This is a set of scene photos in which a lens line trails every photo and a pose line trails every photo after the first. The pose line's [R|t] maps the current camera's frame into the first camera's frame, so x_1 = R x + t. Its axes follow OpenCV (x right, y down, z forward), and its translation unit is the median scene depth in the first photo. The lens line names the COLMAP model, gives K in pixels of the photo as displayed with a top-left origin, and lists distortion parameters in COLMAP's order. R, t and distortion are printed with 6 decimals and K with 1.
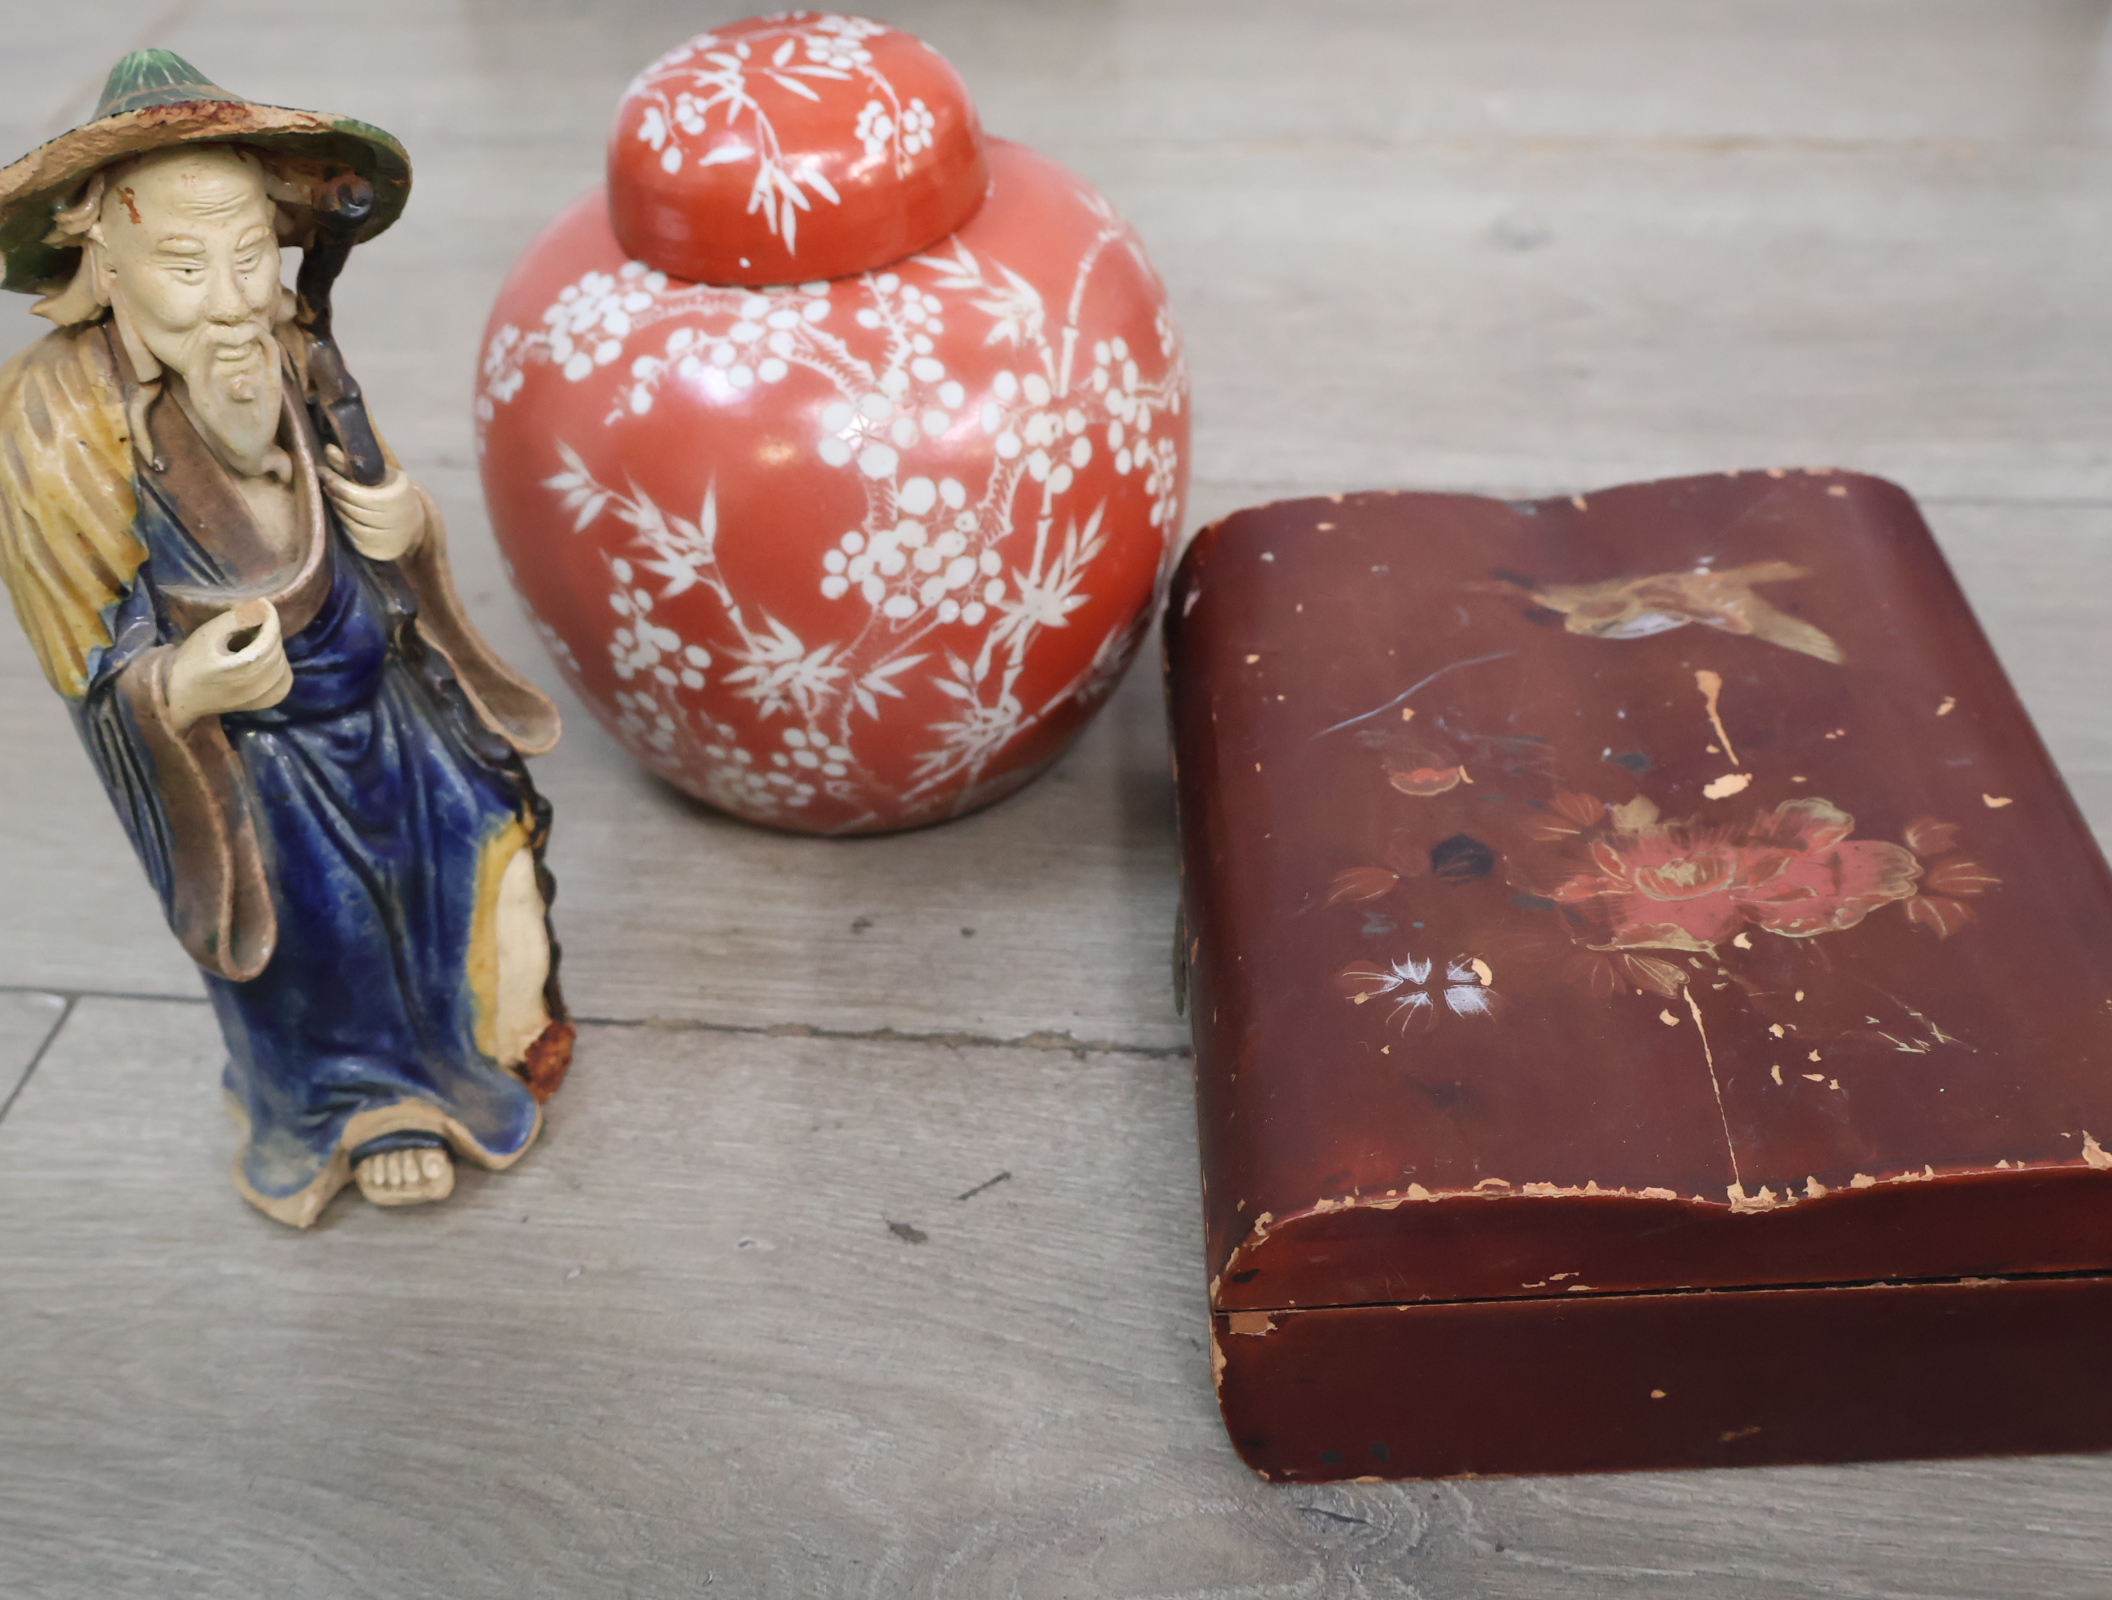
lens RADIAL K [[2458.8, 0, 1052.9], [0, 2458.8, 795.7], [0, 0, 1]] dist [0.004333, 0.000000]
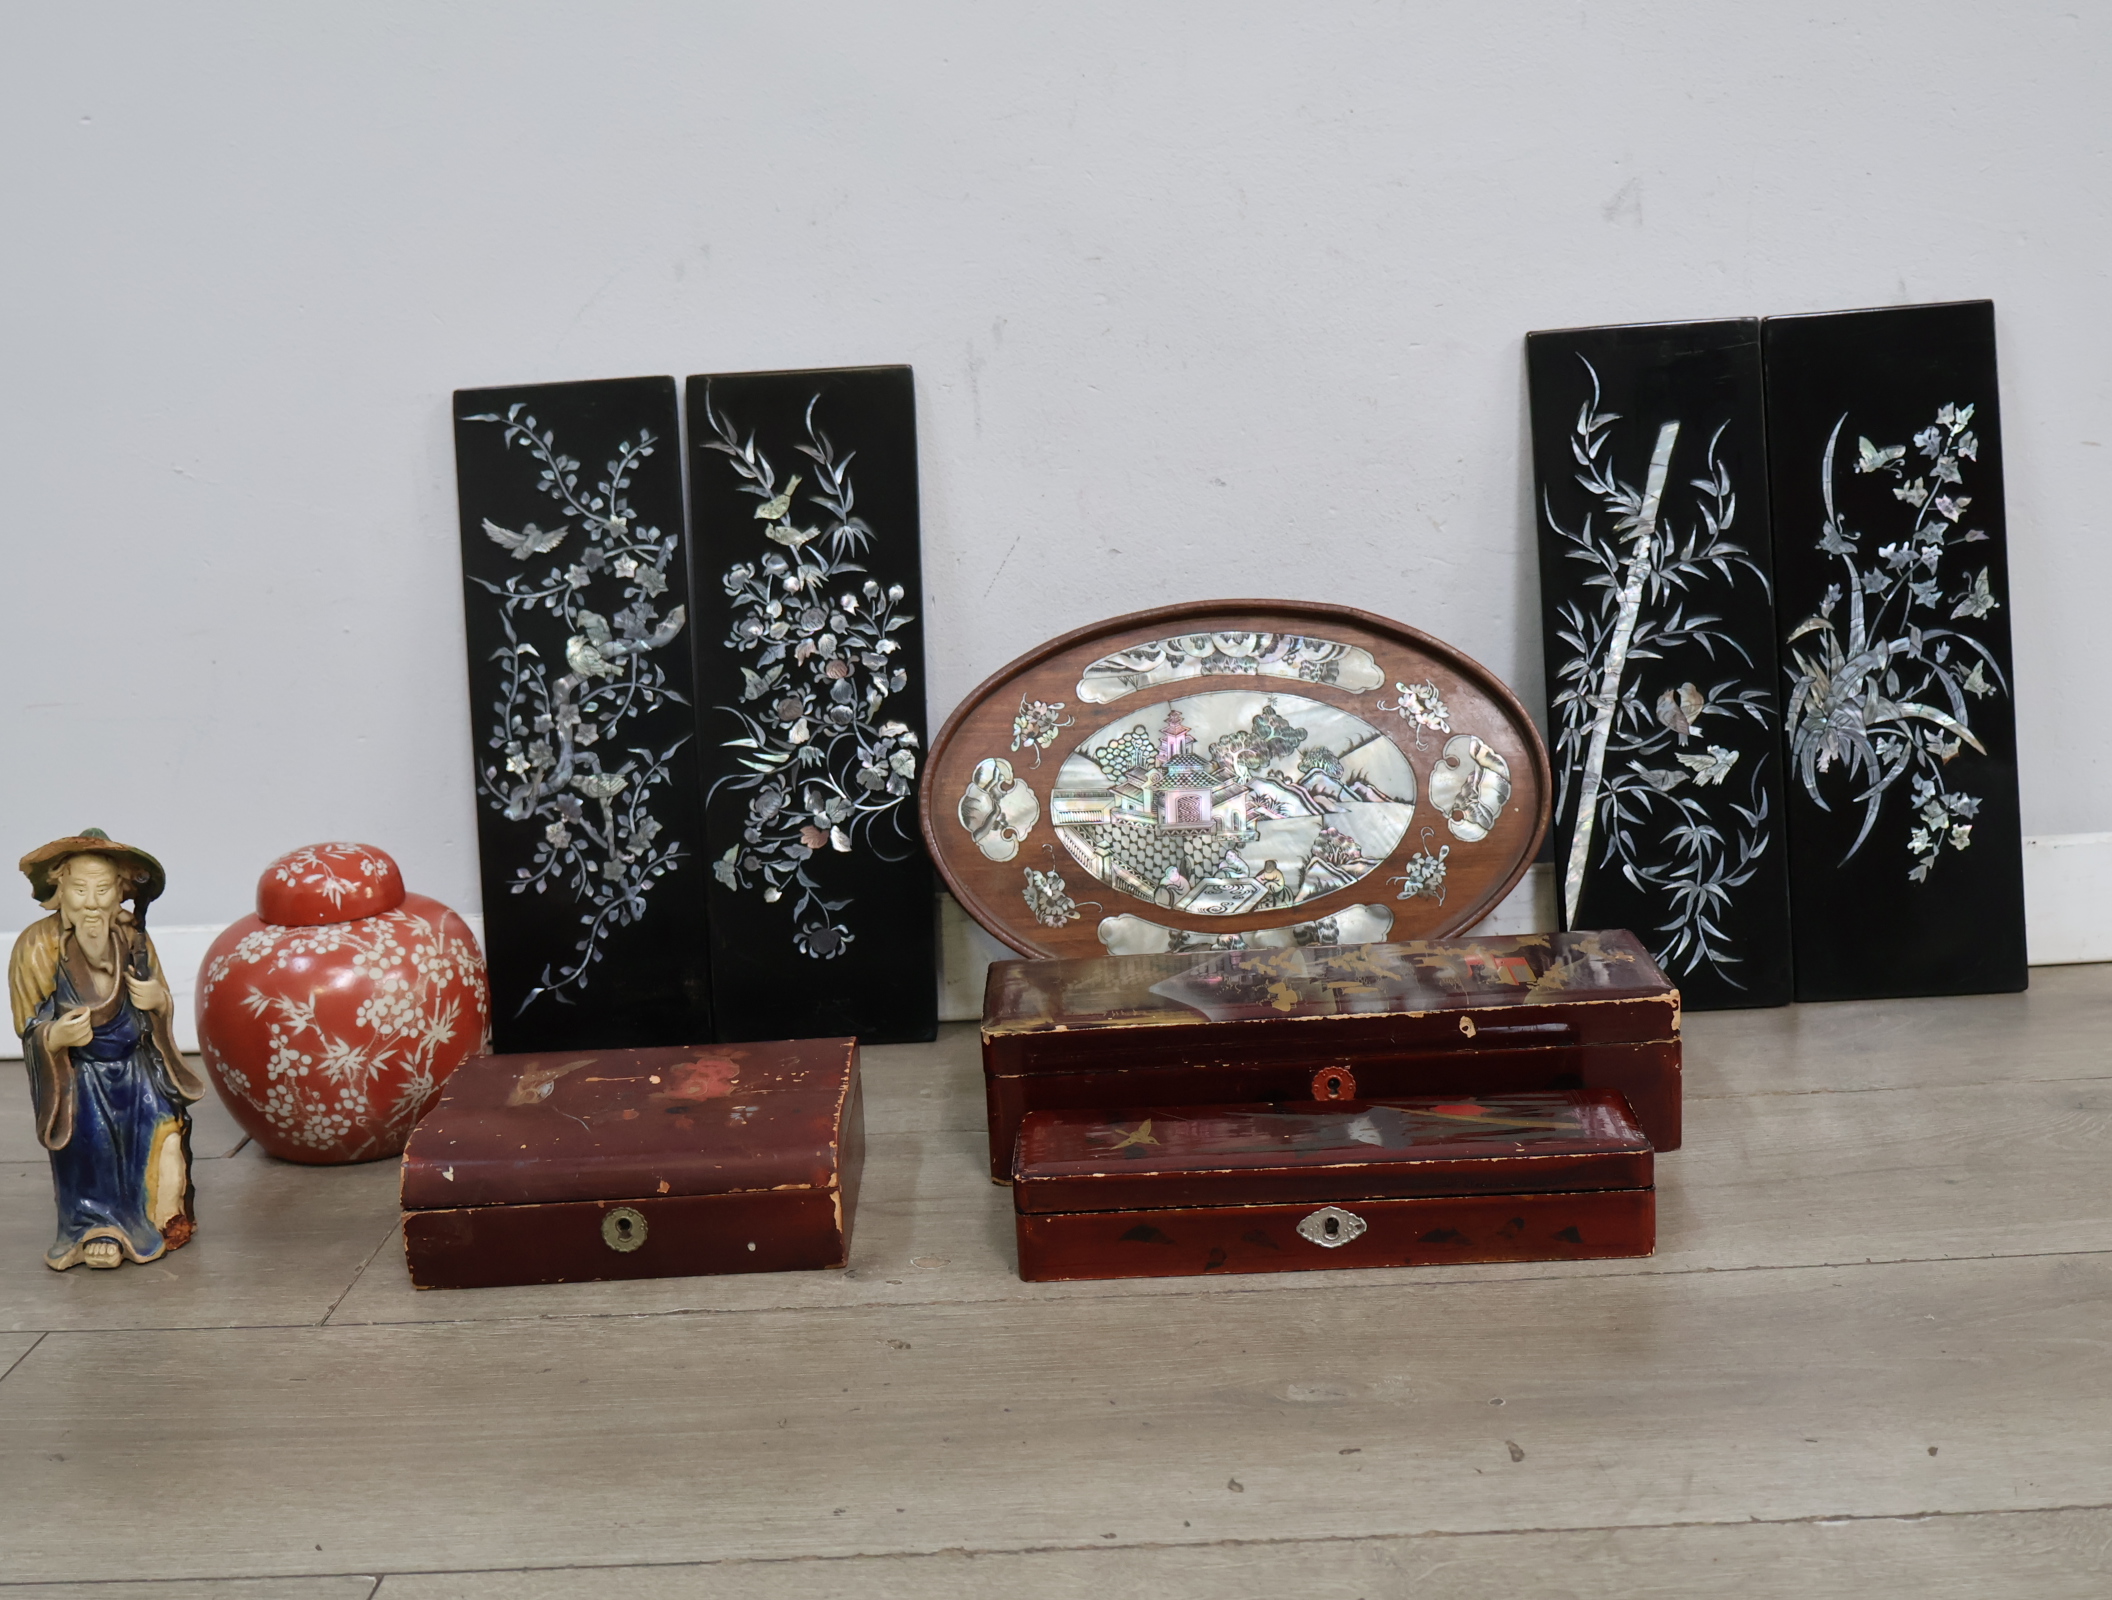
lens RADIAL K [[2458.8, 0, 1048.1], [0, 2458.8, 793.1], [0, 0, 1]] dist [0.004333, 0.000000]
pose [[0.948282, -0.063900, 0.310930, -0.192777], [0.199968, 0.880982, -0.428816, 0.977460], [-0.246523, 0.468815, 0.848198, -1.551759]]
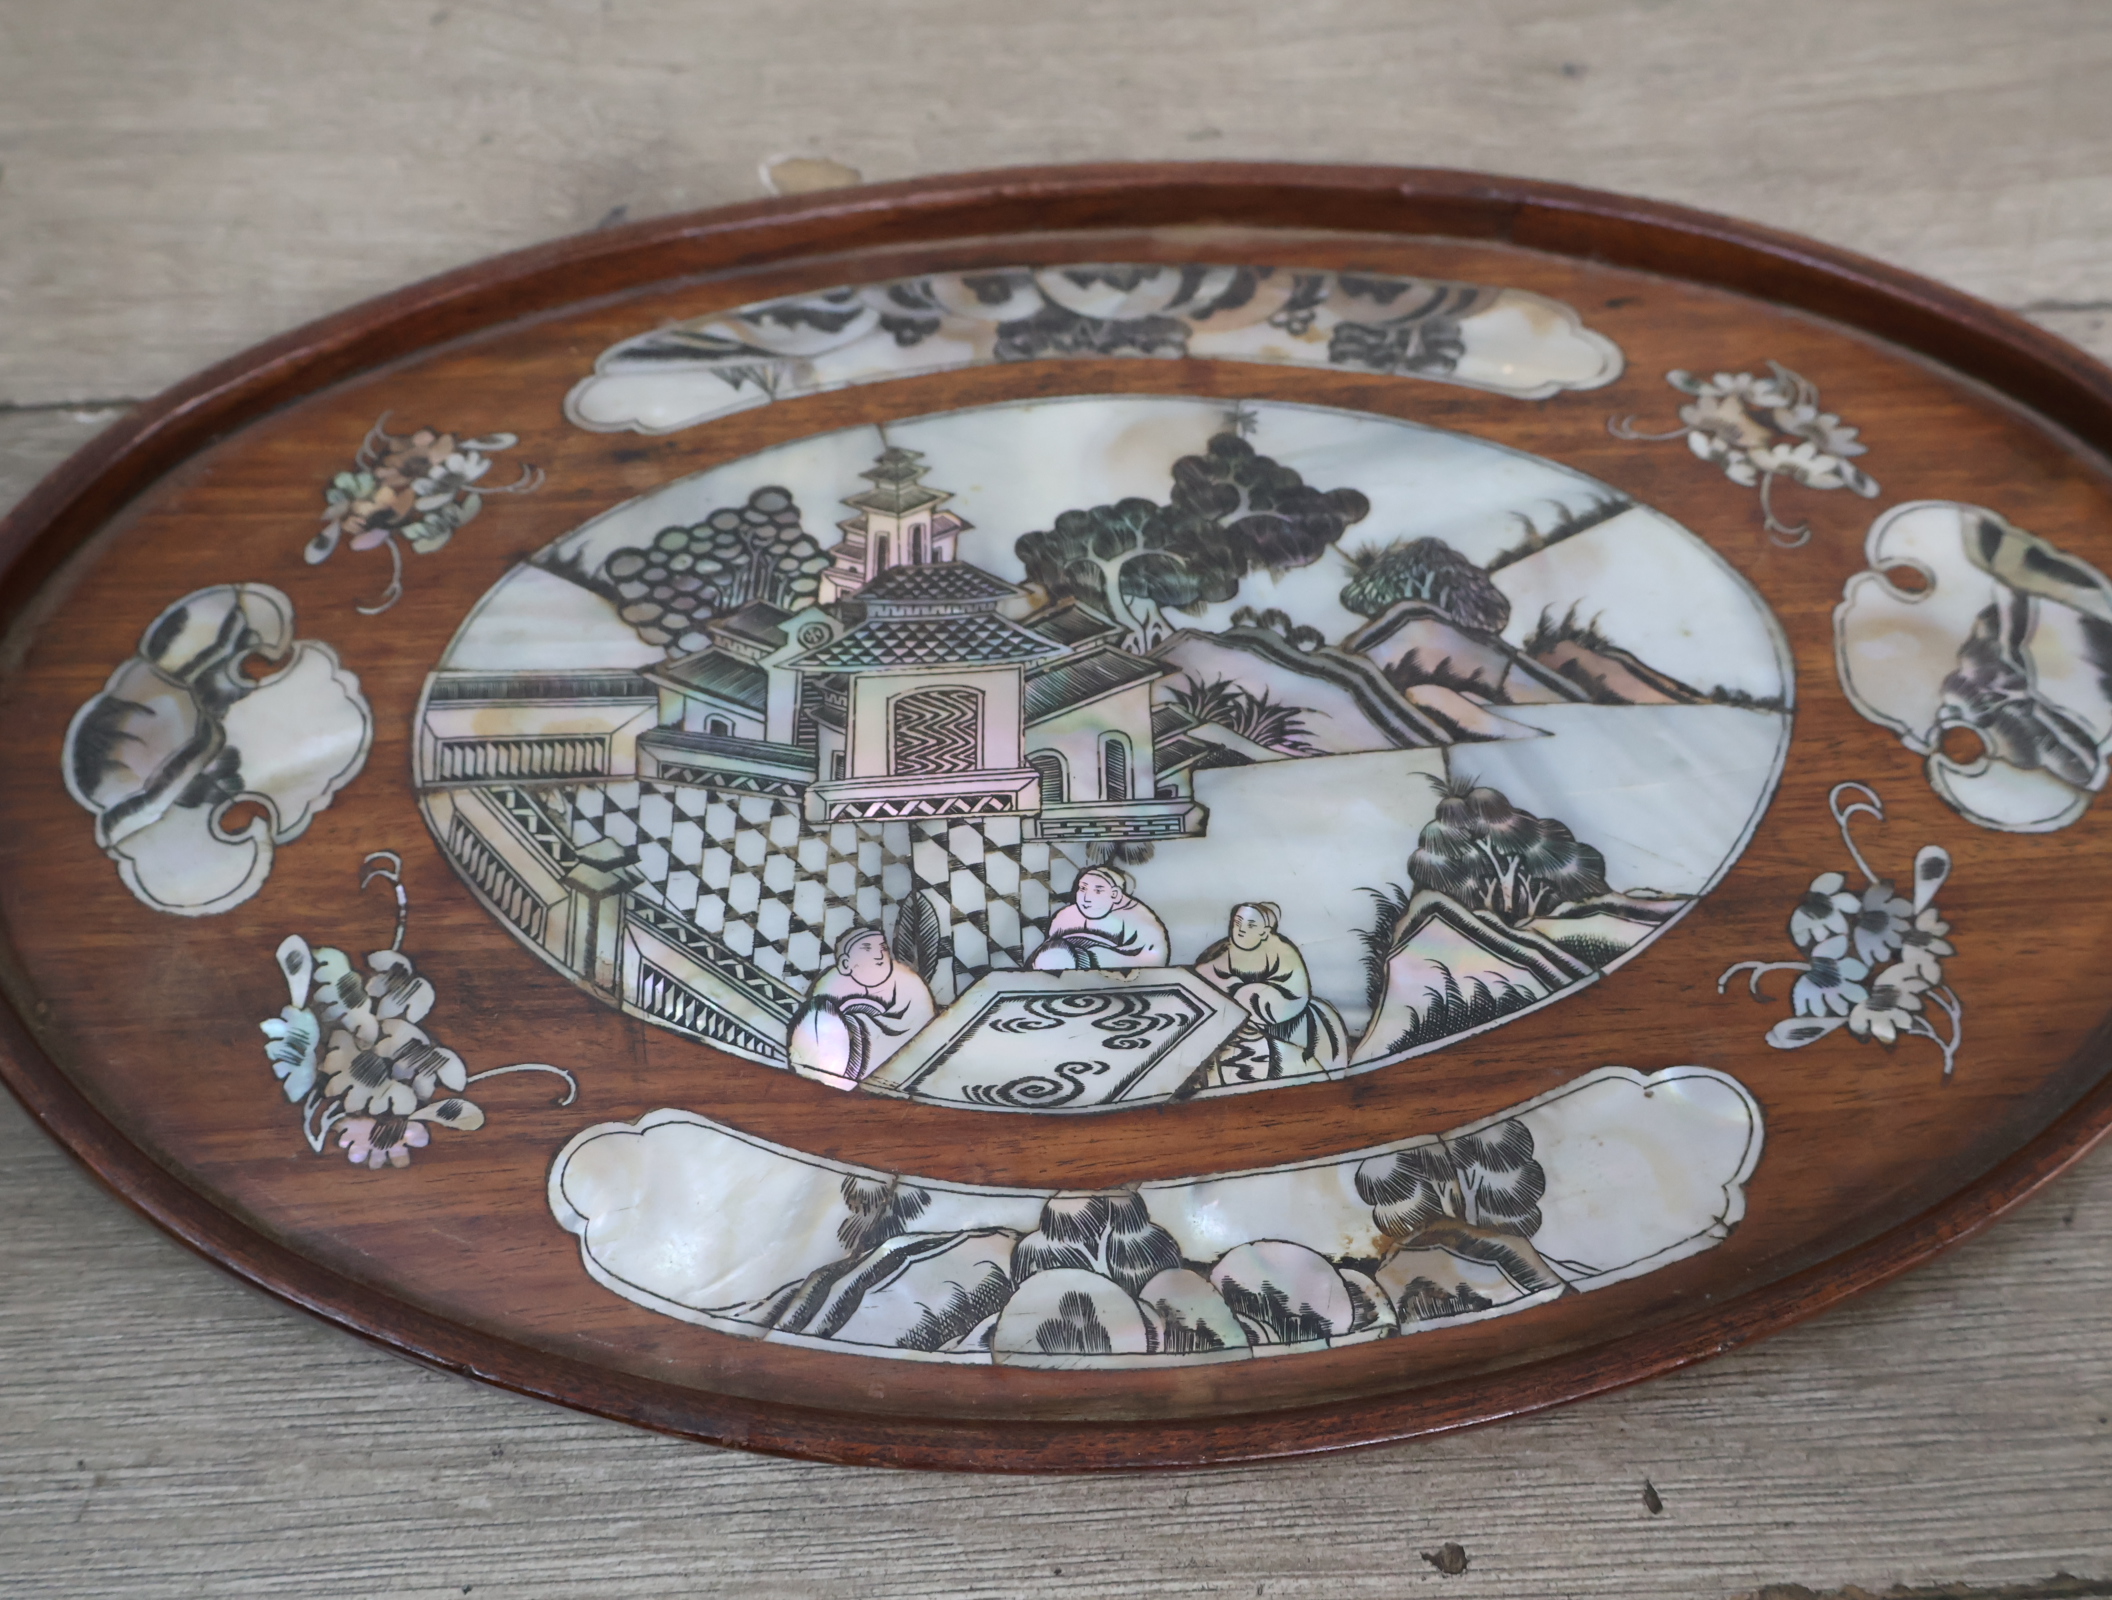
lens RADIAL K [[2458.8, 0, 1058.6], [0, 2458.8, 803.5], [0, 0, 1]] dist [0.004333, 0.000000]
pose [[0.944407, 0.067360, 0.321805, 0.659963], [0.206870, 0.639005, -0.740862, 0.369492], [-0.255539, 0.766247, 0.589546, 0.440721]]
